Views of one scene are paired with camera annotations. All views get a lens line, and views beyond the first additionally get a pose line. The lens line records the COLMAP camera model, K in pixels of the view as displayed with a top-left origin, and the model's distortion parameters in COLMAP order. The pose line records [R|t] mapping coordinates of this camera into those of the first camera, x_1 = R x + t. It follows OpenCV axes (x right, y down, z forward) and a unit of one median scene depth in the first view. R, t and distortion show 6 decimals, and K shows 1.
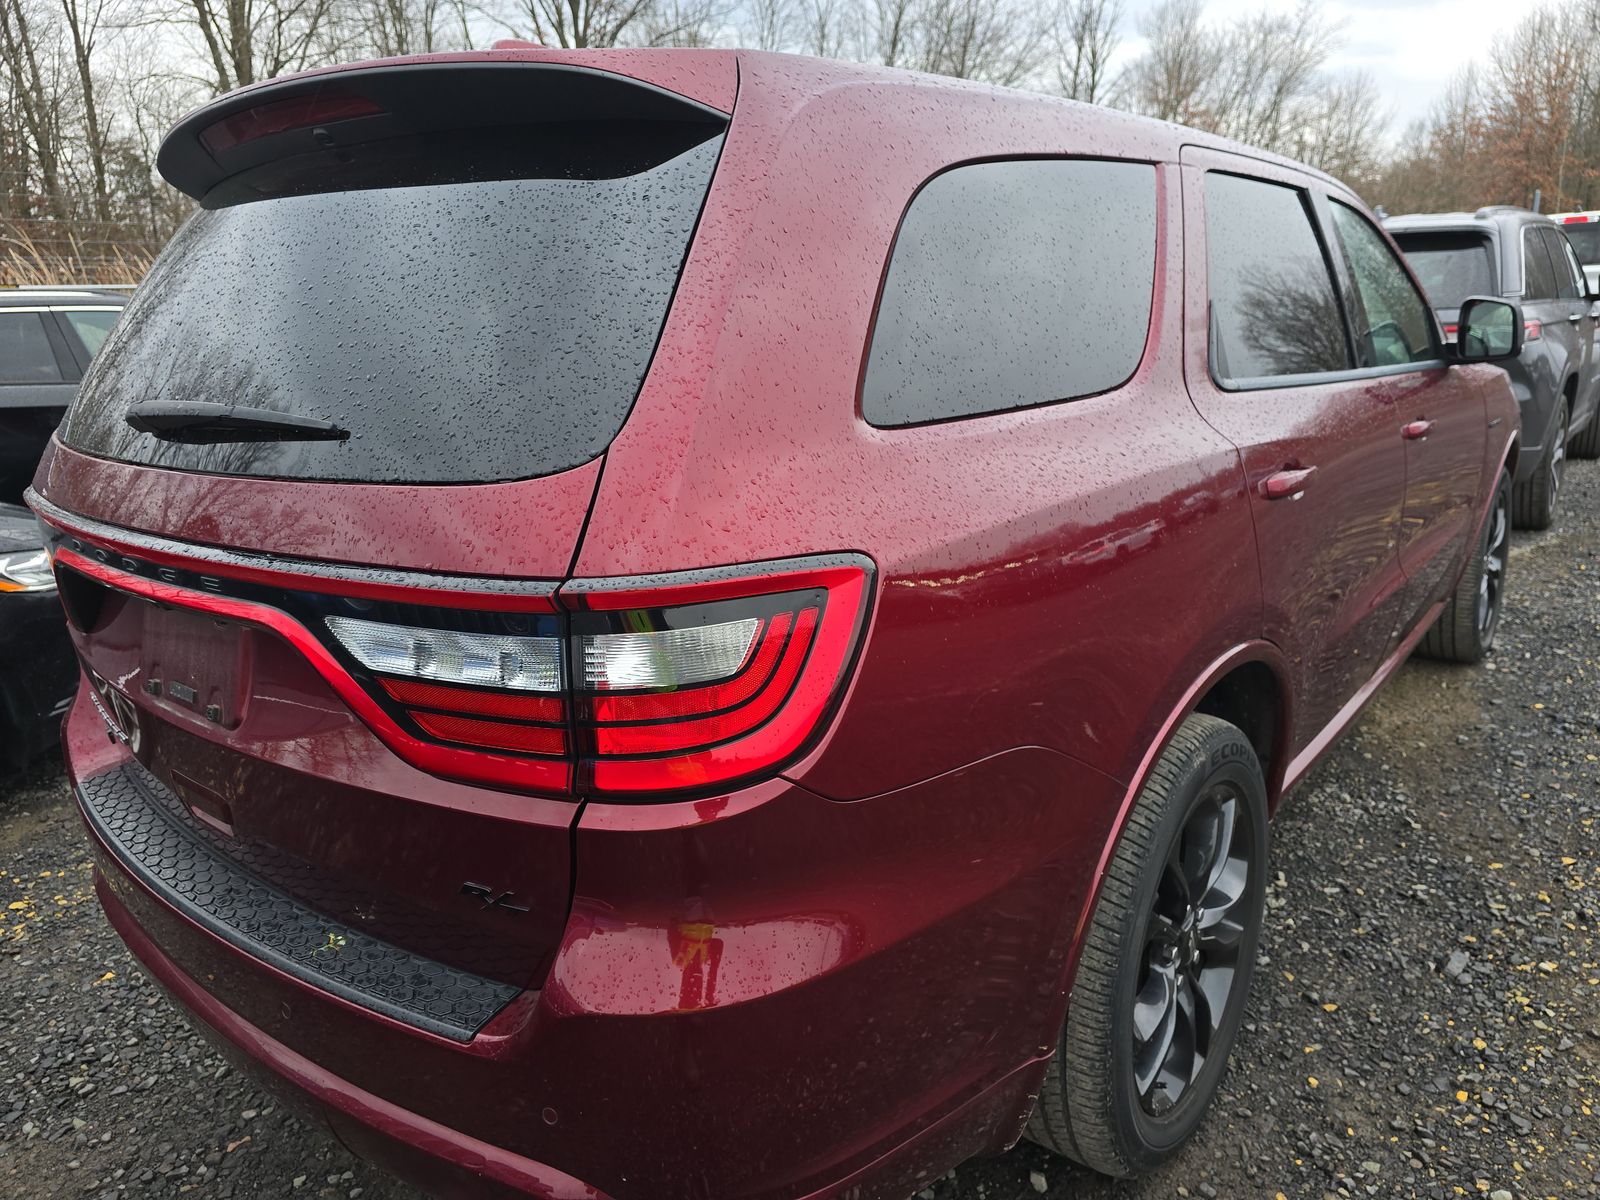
lens RADIAL K [[1072.4, 0, 800.0], [0, 1072.4, 600.0], [0, 0, 1]] dist [0.035452, -0.028329]
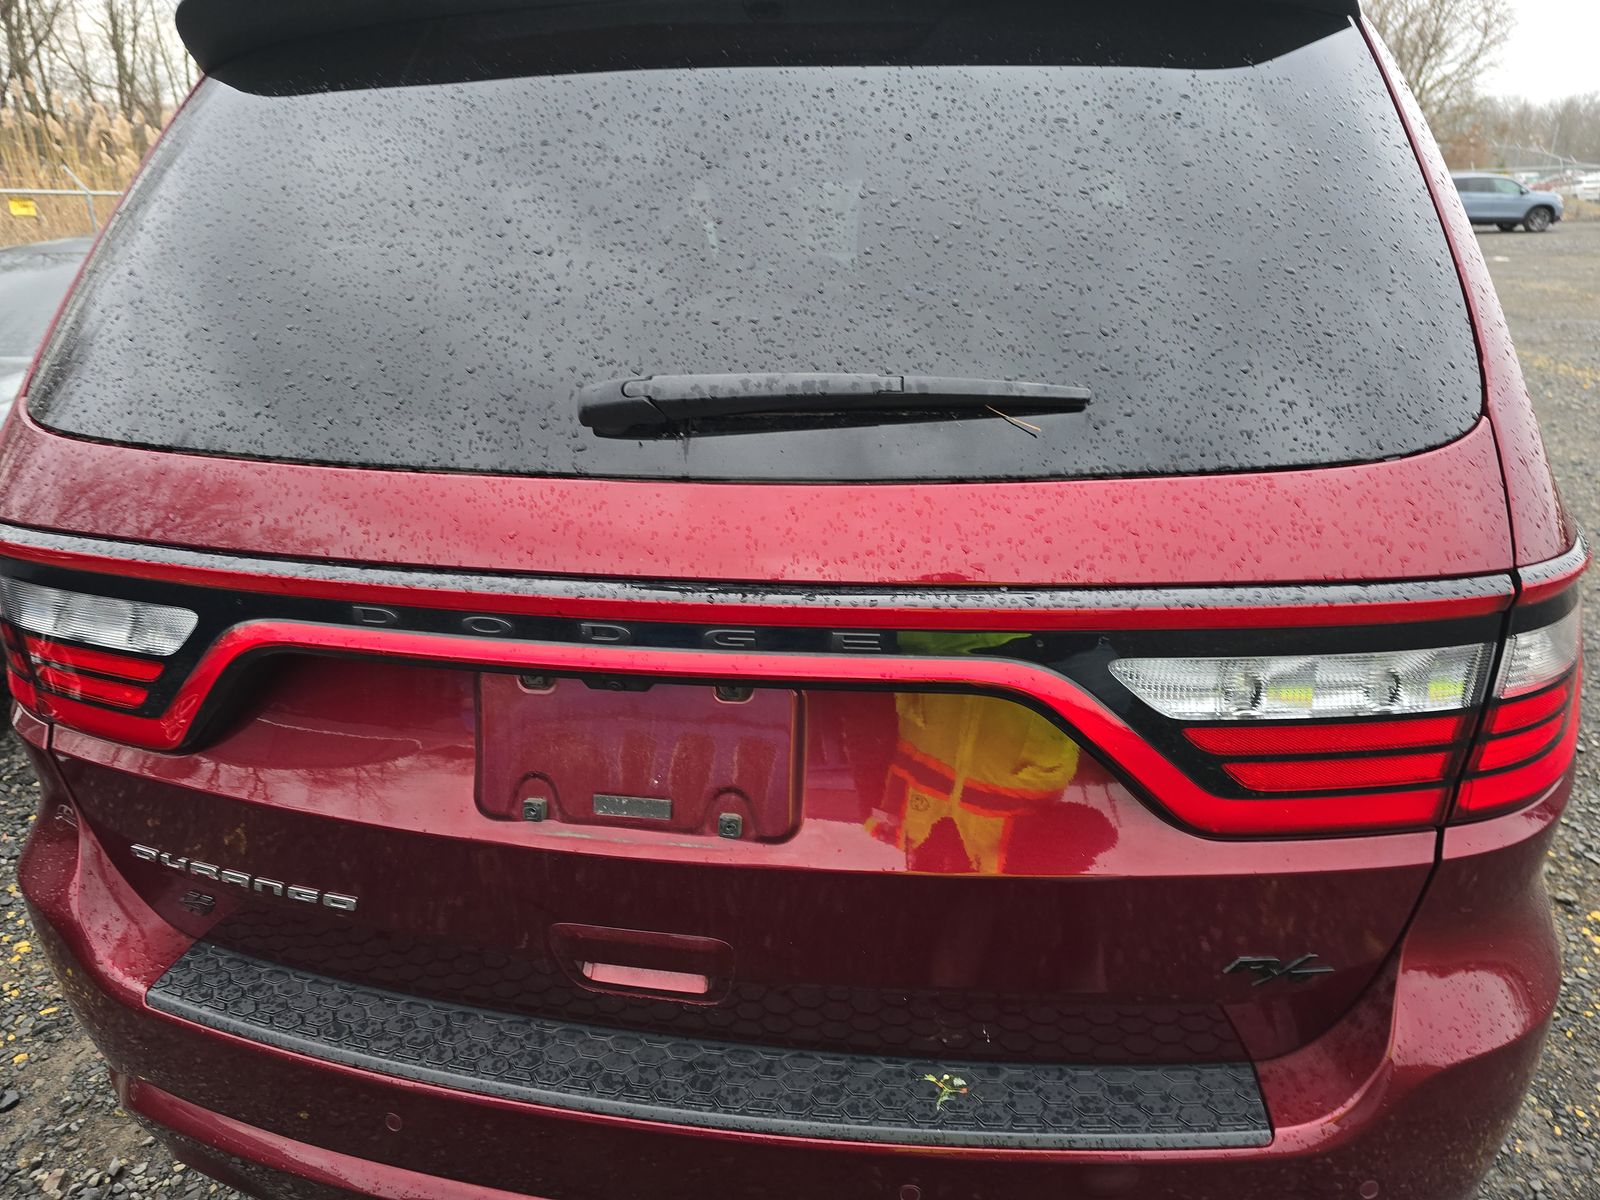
lens RADIAL K [[1072.4, 0, 800.0], [0, 1072.4, 600.0], [0, 0, 1]] dist [0.035452, -0.028329]
pose [[0.883433, -0.131972, 0.449589, -1.006512], [0.105890, 0.990924, 0.082804, -0.115490], [-0.456436, -0.025545, 0.889389, 0.470983]]
